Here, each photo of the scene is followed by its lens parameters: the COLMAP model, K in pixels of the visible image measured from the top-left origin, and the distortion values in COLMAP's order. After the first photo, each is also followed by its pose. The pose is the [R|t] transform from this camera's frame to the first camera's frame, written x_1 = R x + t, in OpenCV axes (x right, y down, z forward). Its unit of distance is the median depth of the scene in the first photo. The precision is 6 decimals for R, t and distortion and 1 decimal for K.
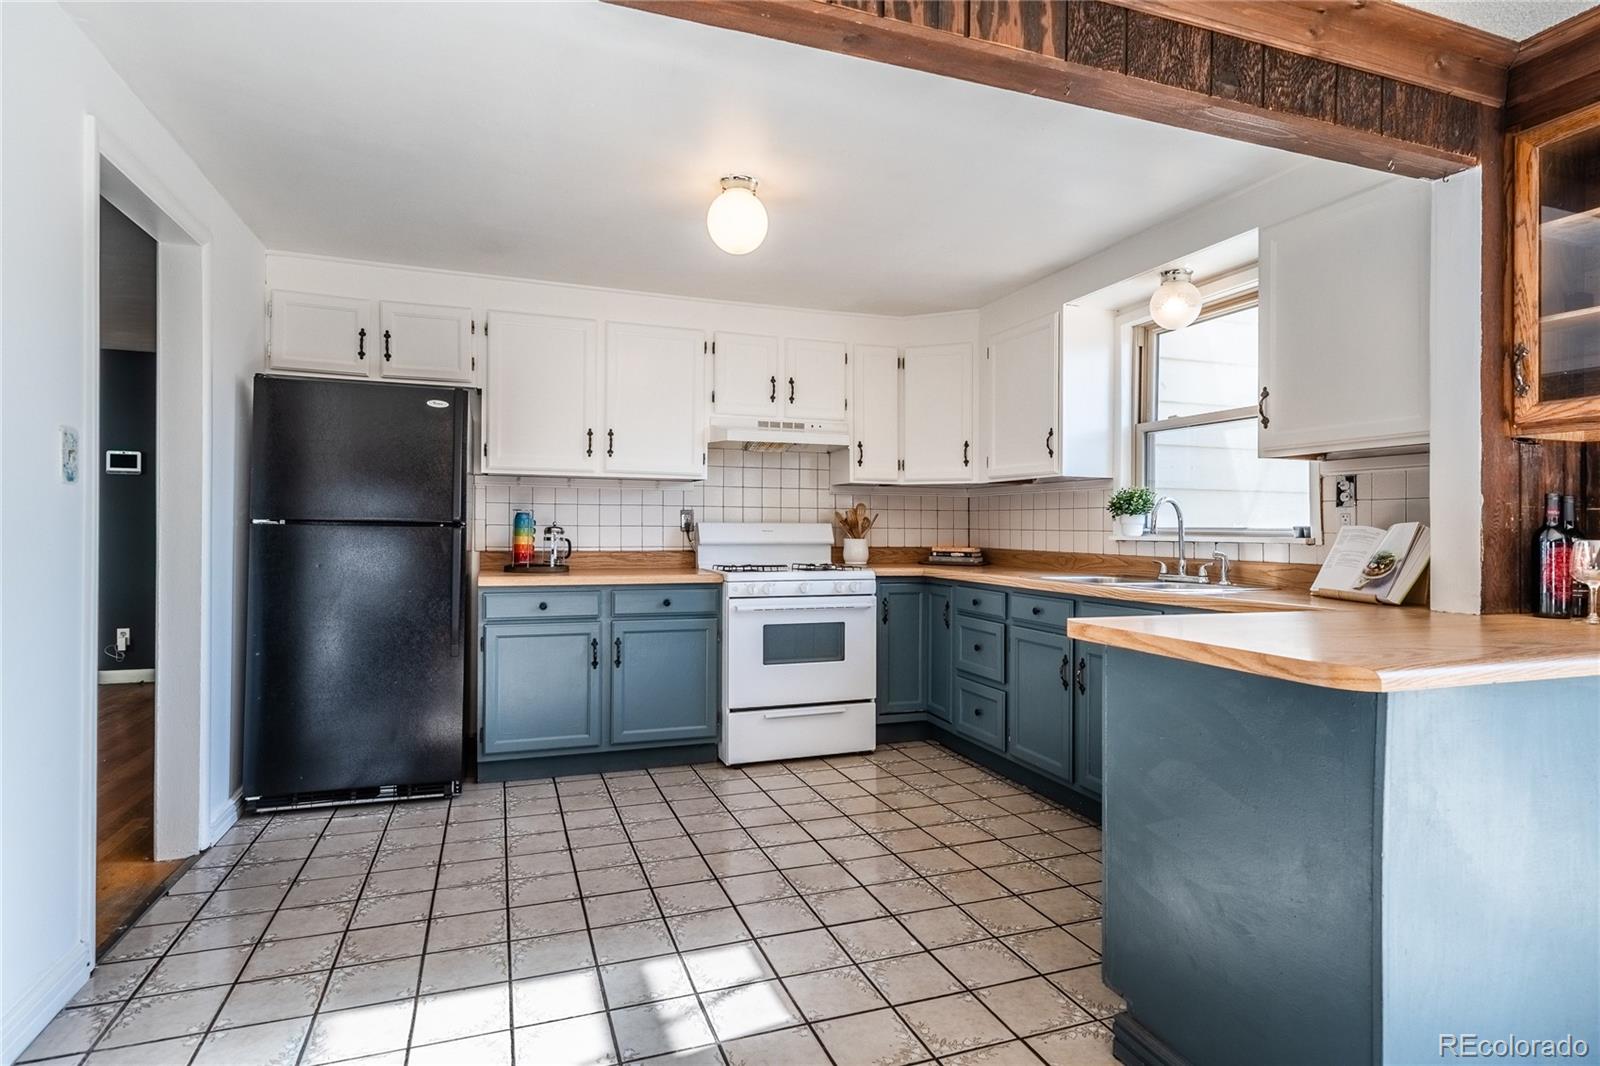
lens RADIAL K [[839.8, 0, 812.8], [0, 839.8, 514.6], [0, 0, 1]] dist [0.005243, 0.002440]
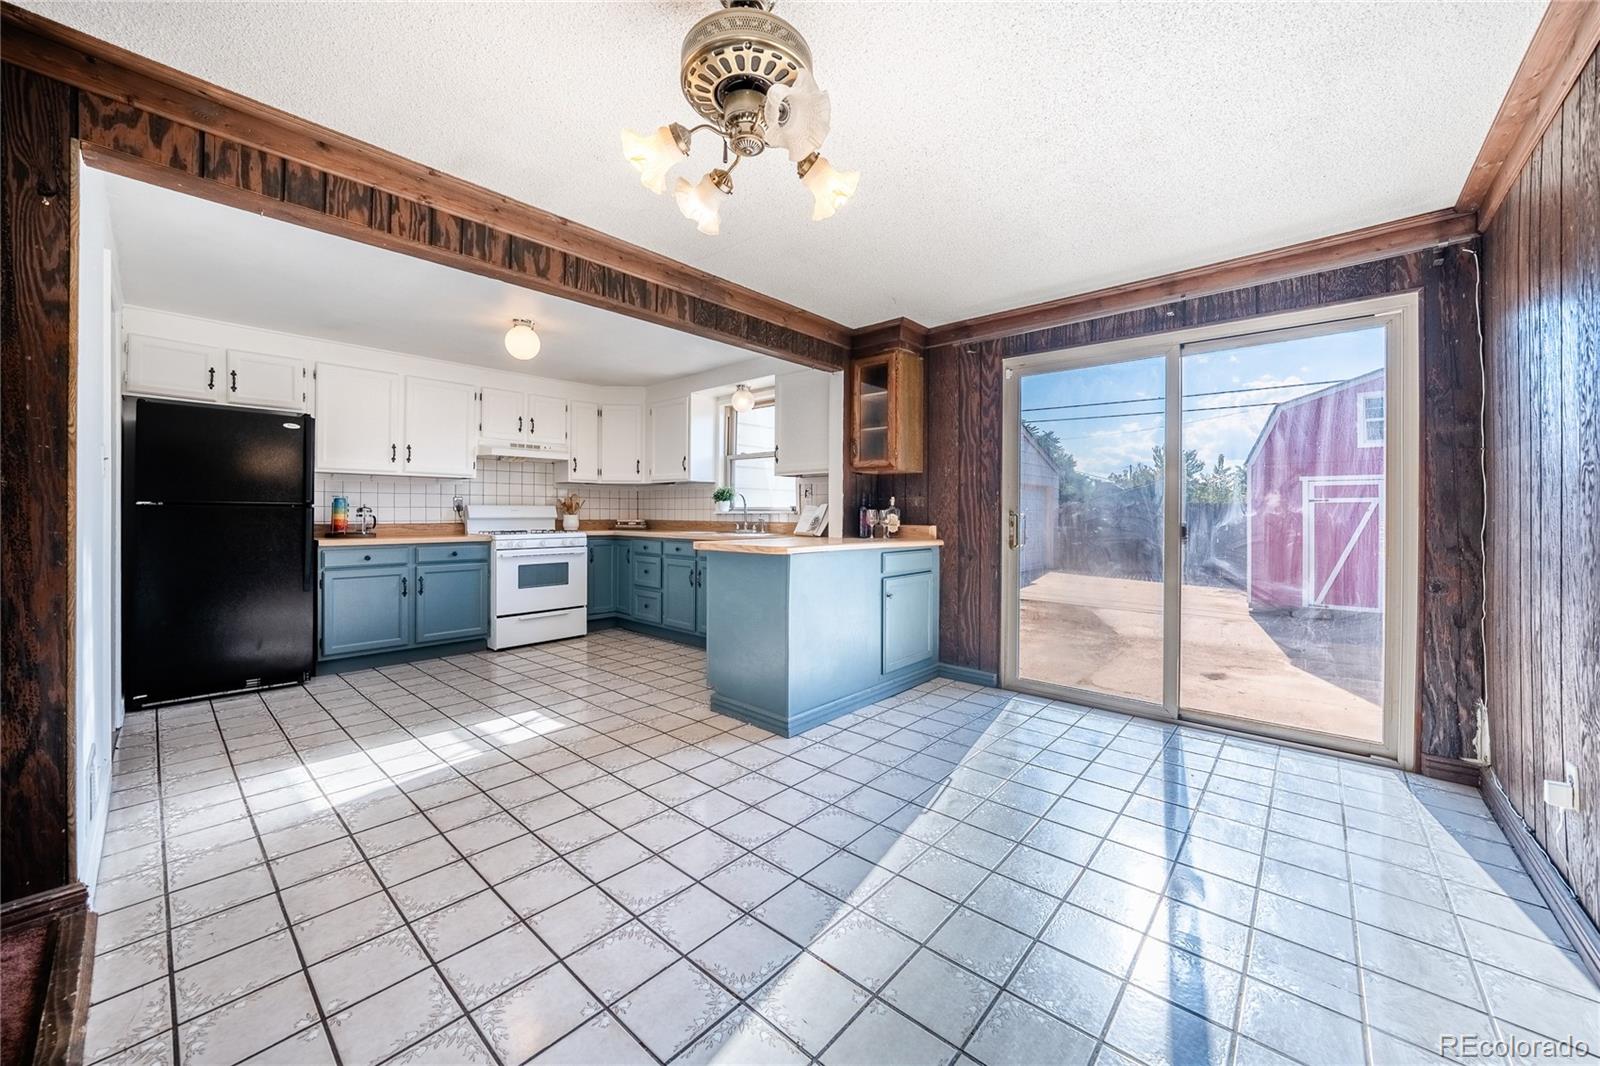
lens RADIAL K [[587.9, 0, 801.5], [0, 587.9, 507.3], [0, 0, 1]] dist [-0.009517, 0.001519]
pose [[0.886990, -0.000401, 0.461789, -0.098614], [-0.003672, 0.999962, 0.007922, 0.002954], [-0.461774, -0.008723, 0.886955, -0.312124]]
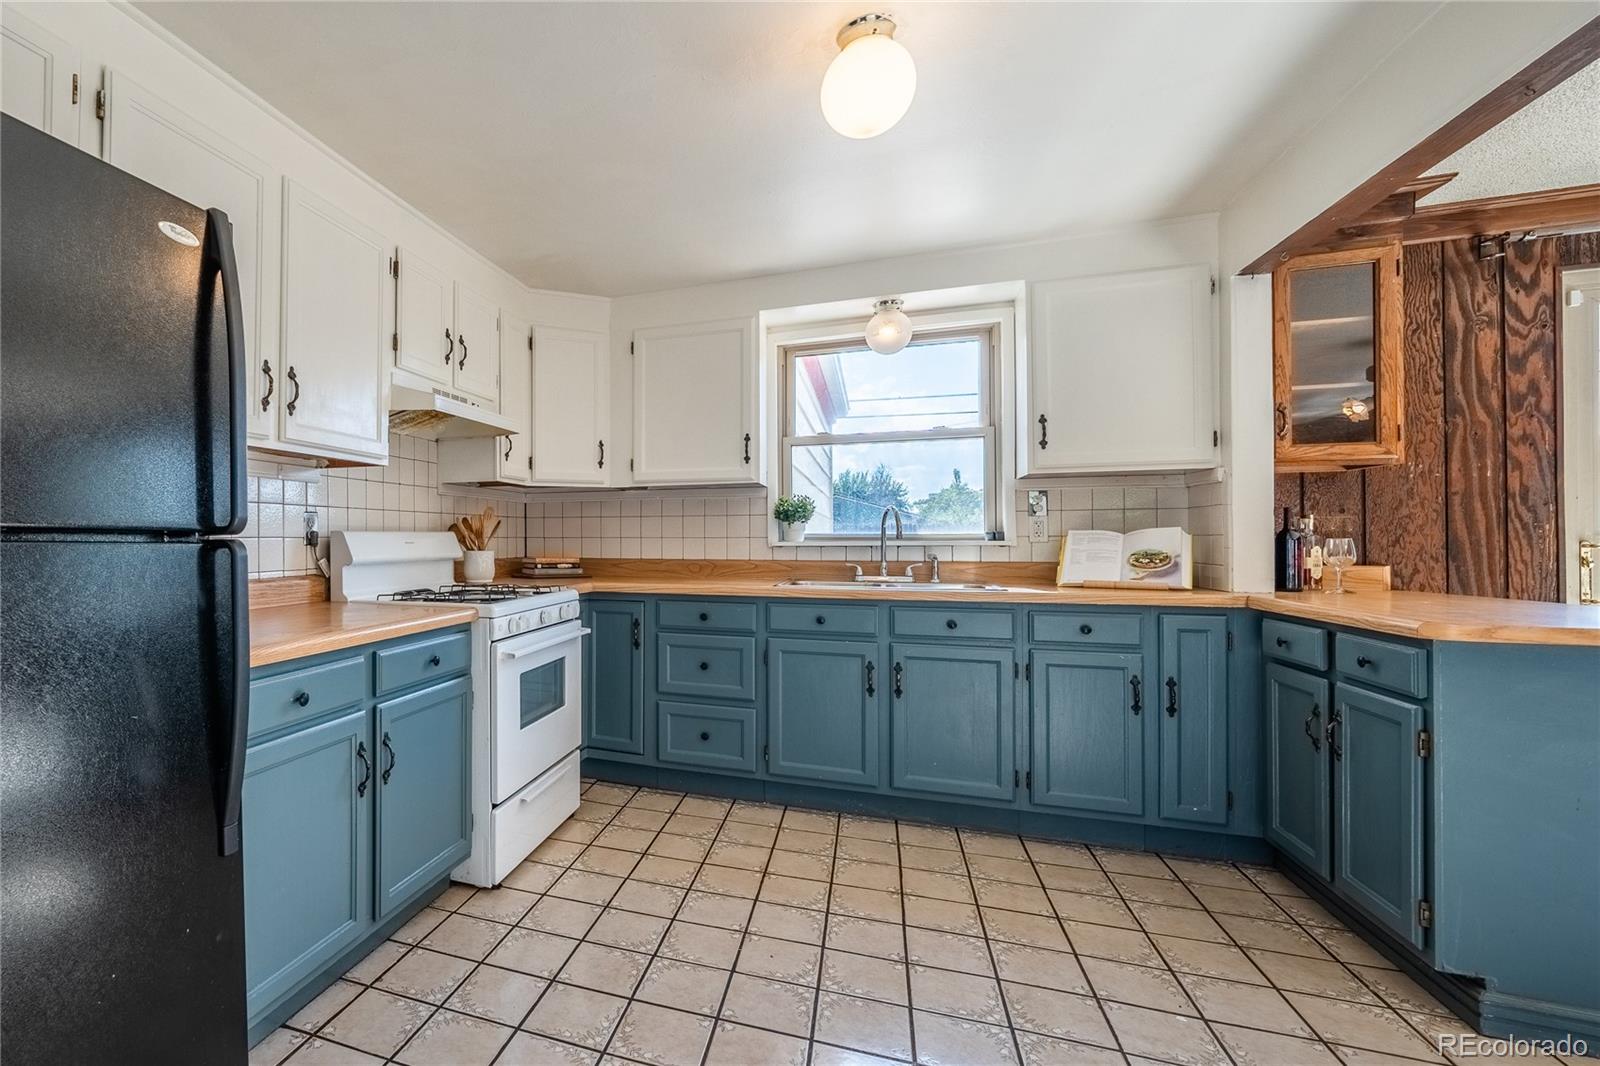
lens RADIAL K [[737.0, 0, 595.2], [0, 737.0, 532.0], [0, 0, 1]] dist [-0.016046, 0.005885]
pose [[0.657178, -0.002305, 0.753732, -0.462666], [-0.003351, 0.999977, 0.005979, 0.007405], [-0.753728, -0.006455, 0.657155, 0.537623]]
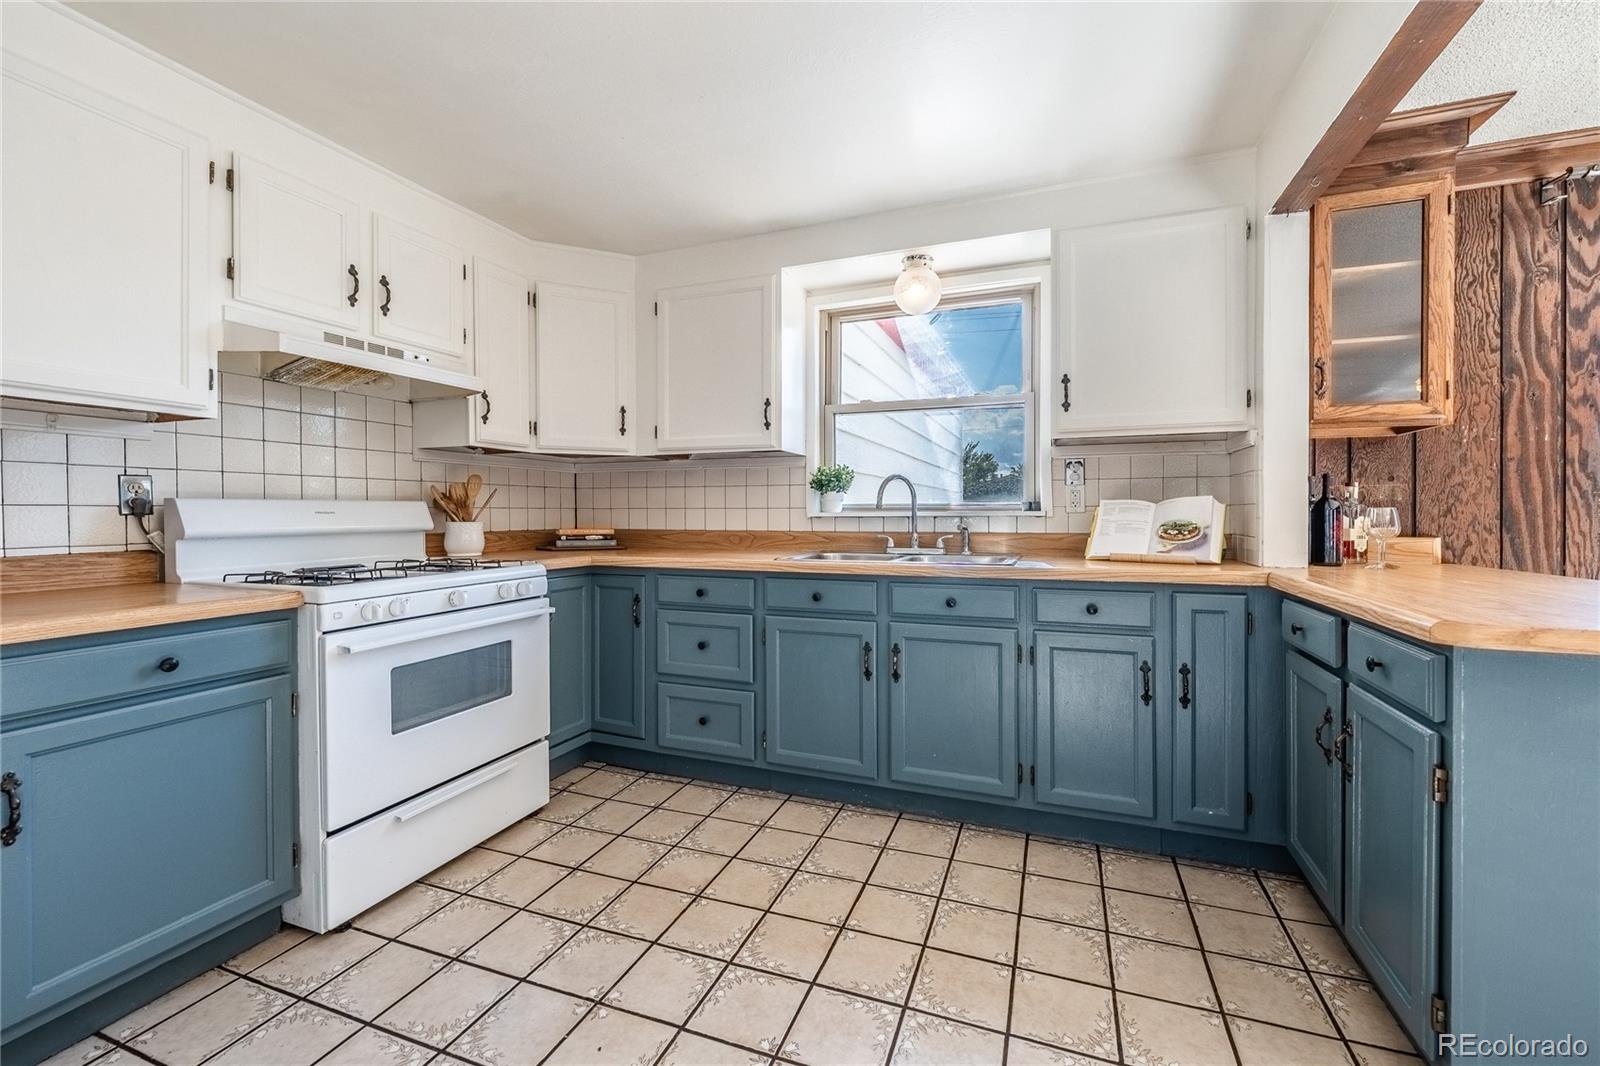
lens RADIAL K [[619.5, 0, 817.6], [0, 619.5, 514.9], [0, 0, 1]] dist [0.004710, -0.000772]
pose [[0.645663, -0.012962, 0.763512, -0.198586], [-0.003193, 0.999801, 0.019673, 0.012392], [-0.763616, -0.015140, 0.645494, 0.485193]]
